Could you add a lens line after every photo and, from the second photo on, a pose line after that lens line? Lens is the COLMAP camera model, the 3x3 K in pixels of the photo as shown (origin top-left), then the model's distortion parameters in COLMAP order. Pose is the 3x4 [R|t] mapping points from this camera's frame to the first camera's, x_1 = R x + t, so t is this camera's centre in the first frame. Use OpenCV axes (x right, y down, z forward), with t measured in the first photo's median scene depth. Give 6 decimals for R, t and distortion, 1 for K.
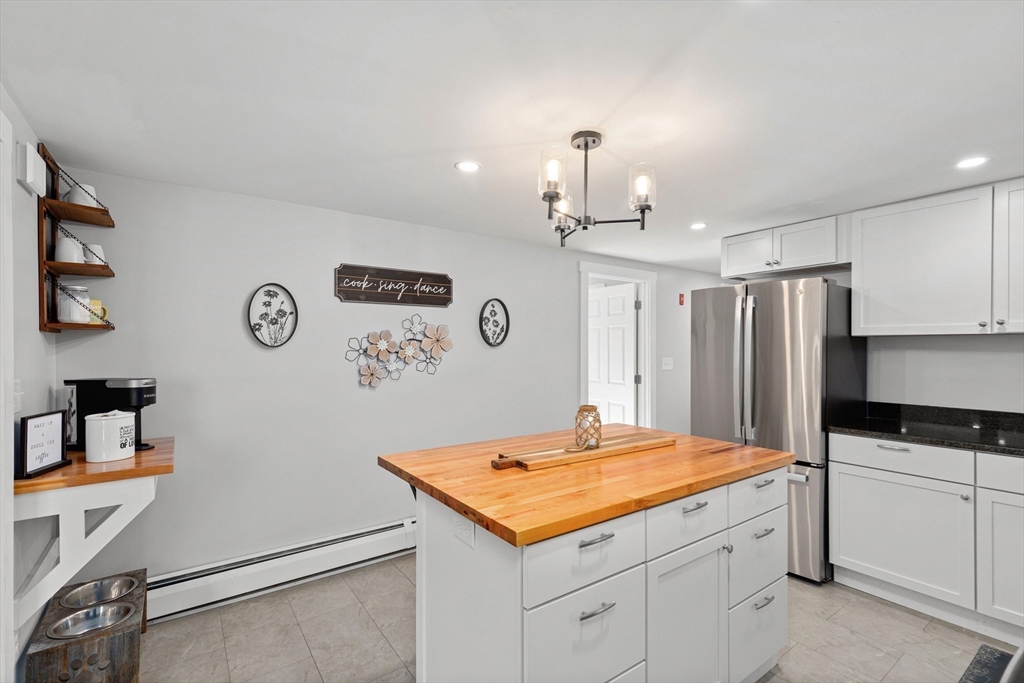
lens RADIAL K [[466.4, 0, 512.0], [0, 466.4, 341.5], [0, 0, 1]] dist [0.017422, 0.000121]
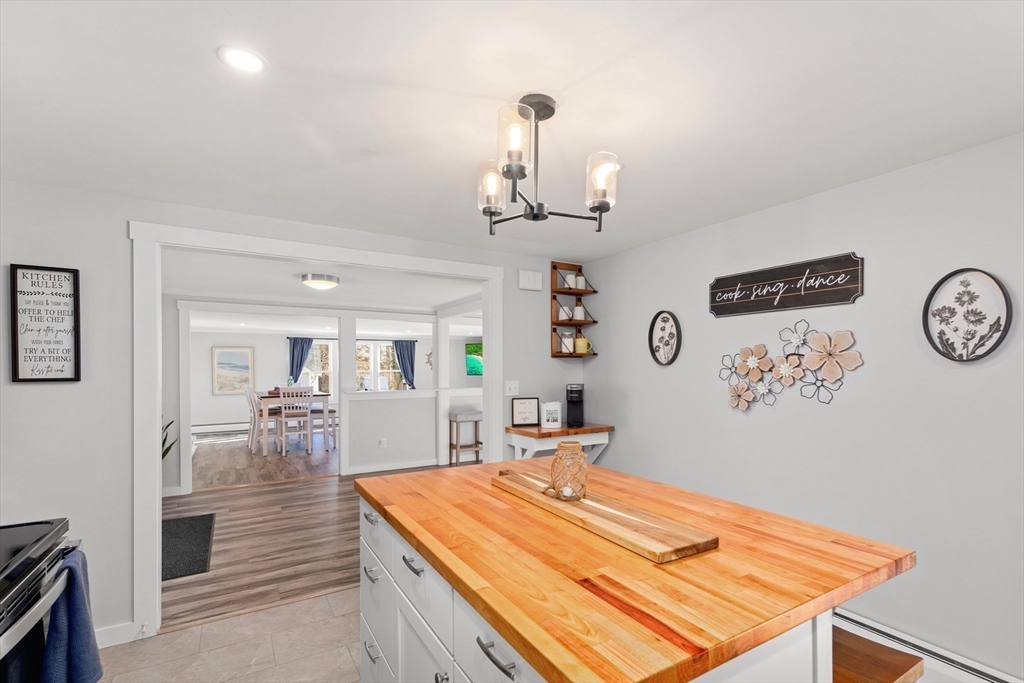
lens RADIAL K [[470.4, 0, 518.3], [0, 470.4, 365.9], [0, 0, 1]] dist [0.002231, 0.000065]
pose [[-0.081440, -0.001826, -0.996677, 0.585233], [0.015268, 0.999879, -0.003079, 0.009784], [0.996561, -0.015468, -0.081402, 0.622831]]
